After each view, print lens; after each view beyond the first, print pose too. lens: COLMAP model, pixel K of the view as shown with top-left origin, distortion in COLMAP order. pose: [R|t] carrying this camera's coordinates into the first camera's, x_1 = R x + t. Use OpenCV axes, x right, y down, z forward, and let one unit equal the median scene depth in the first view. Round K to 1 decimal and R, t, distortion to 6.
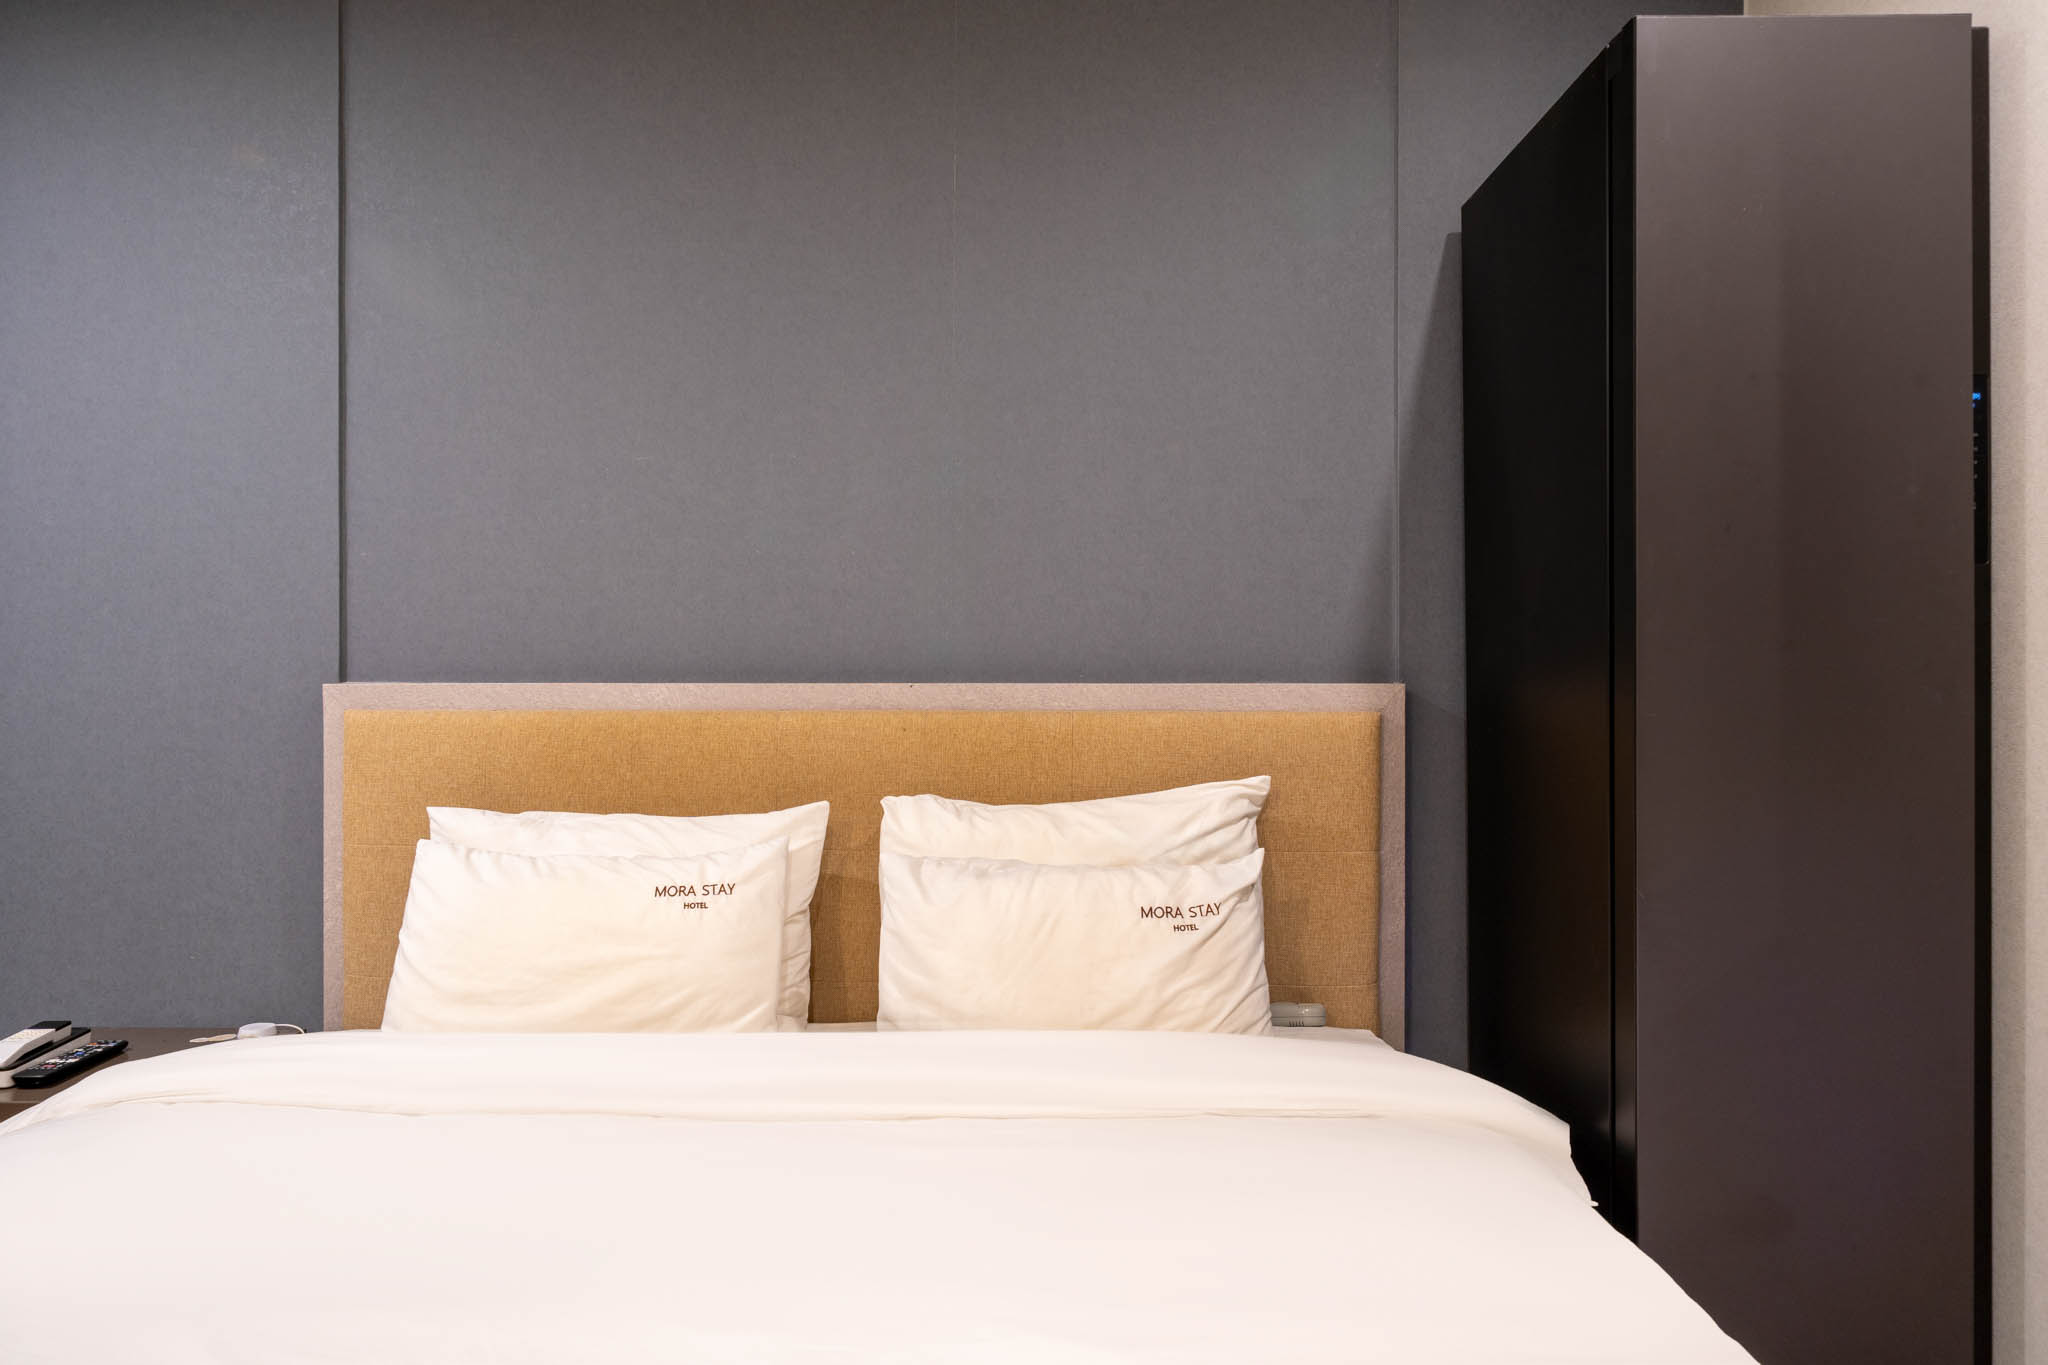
lens RADIAL K [[1395.8, 0, 1024.0], [0, 1395.8, 682.5], [0, 0, 1]] dist [-0.006549, -0.001489]
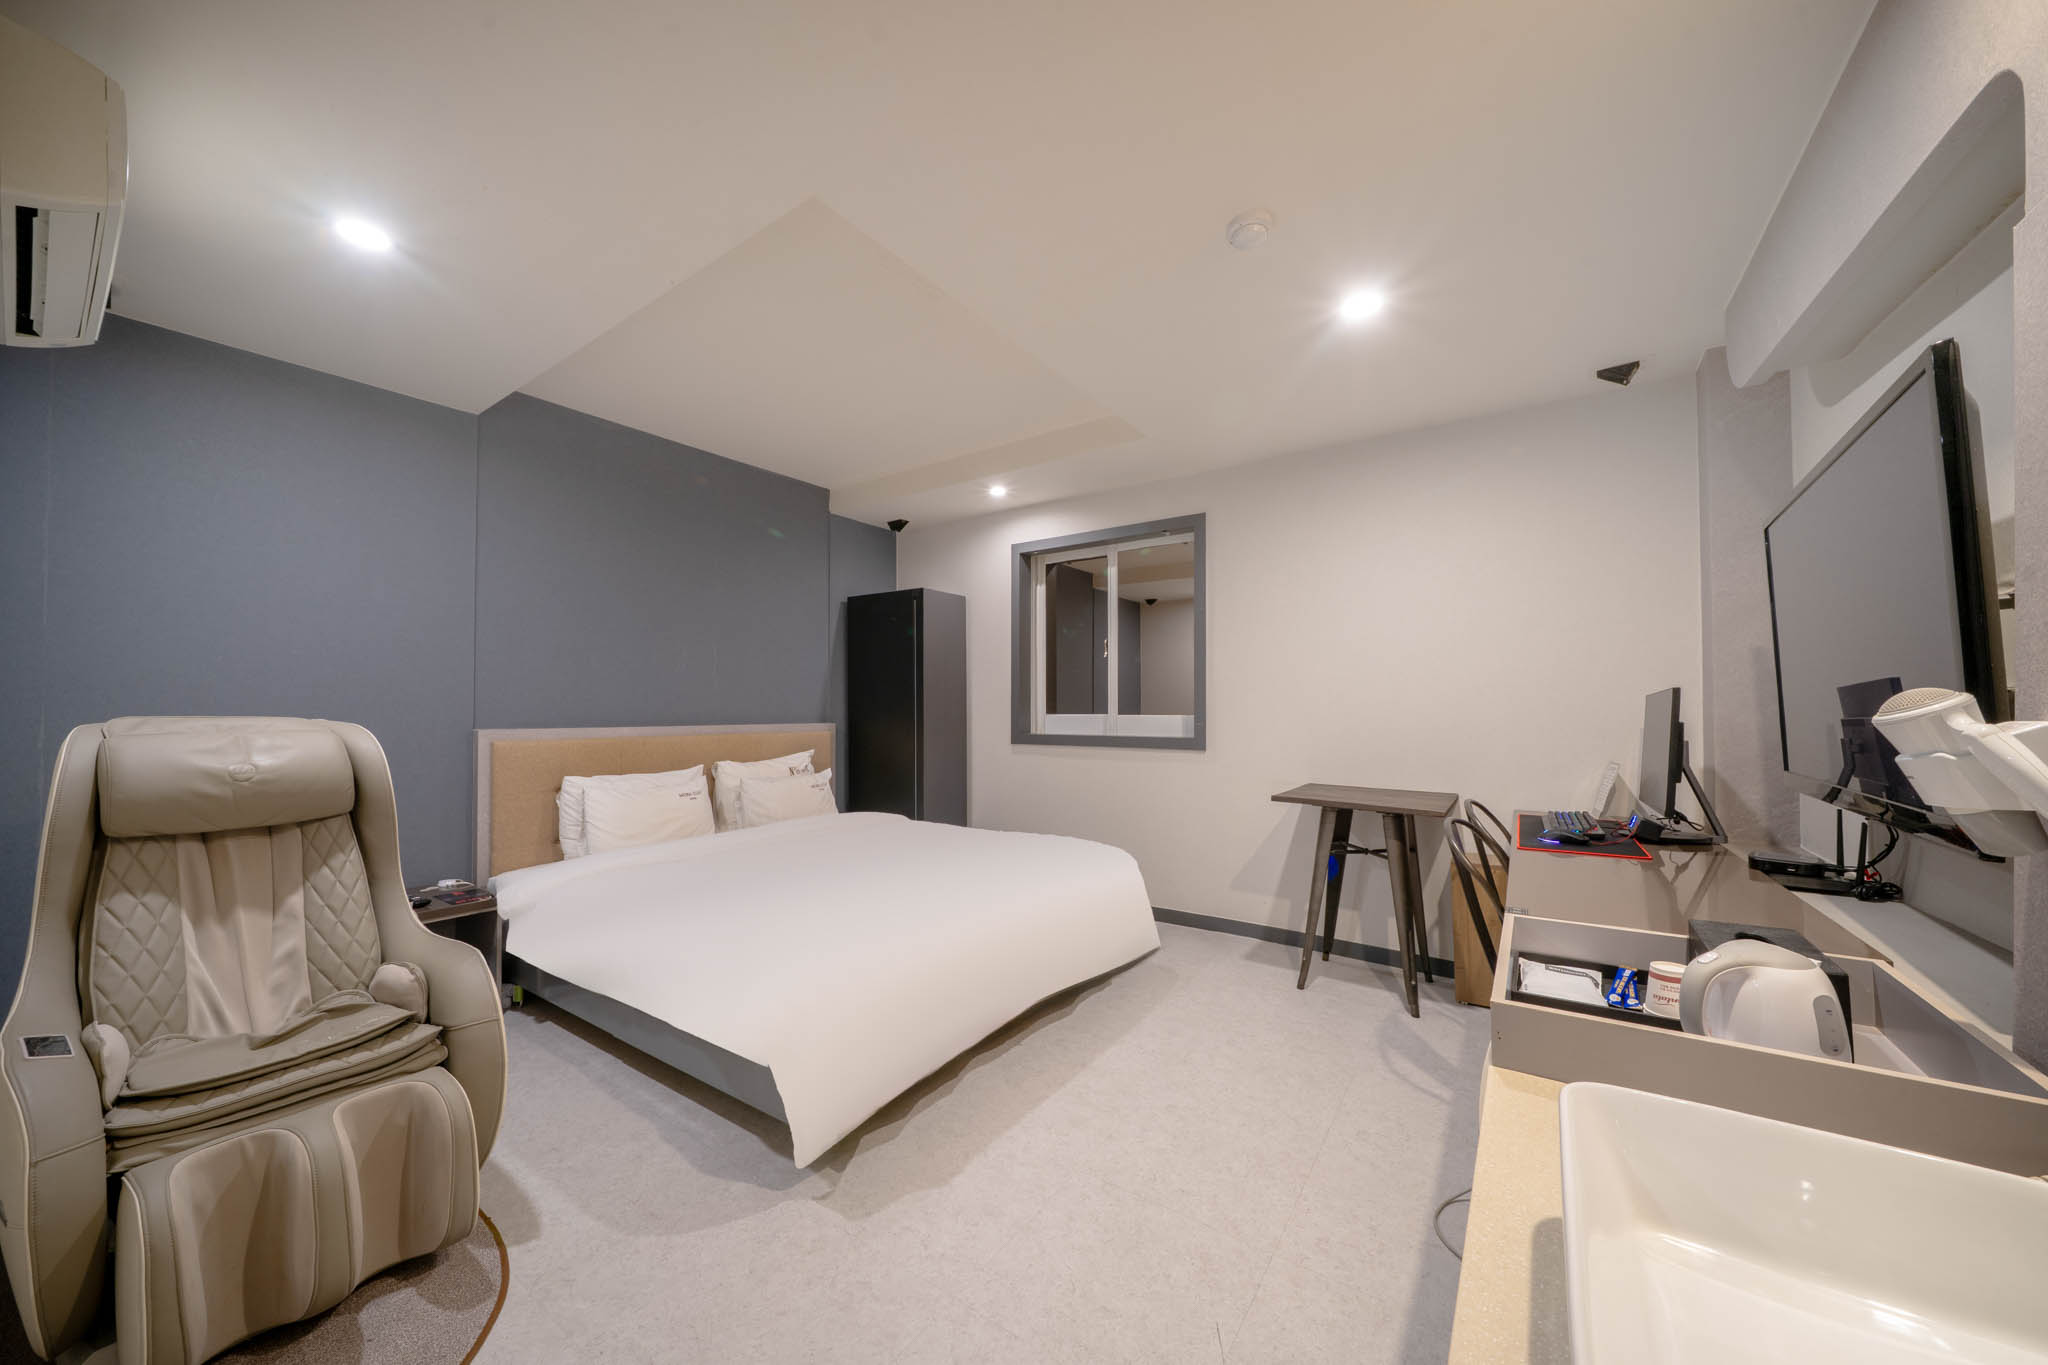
lens RADIAL K [[722.2, 0, 1014.9], [0, 722.2, 694.3], [0, 0, 1]] dist [-0.002585, -0.000118]
pose [[0.544697, 0.017035, 0.838460, -1.110866], [-0.004494, 0.999839, -0.017394, -0.046661], [-0.838621, 0.005706, 0.544686, -0.470746]]
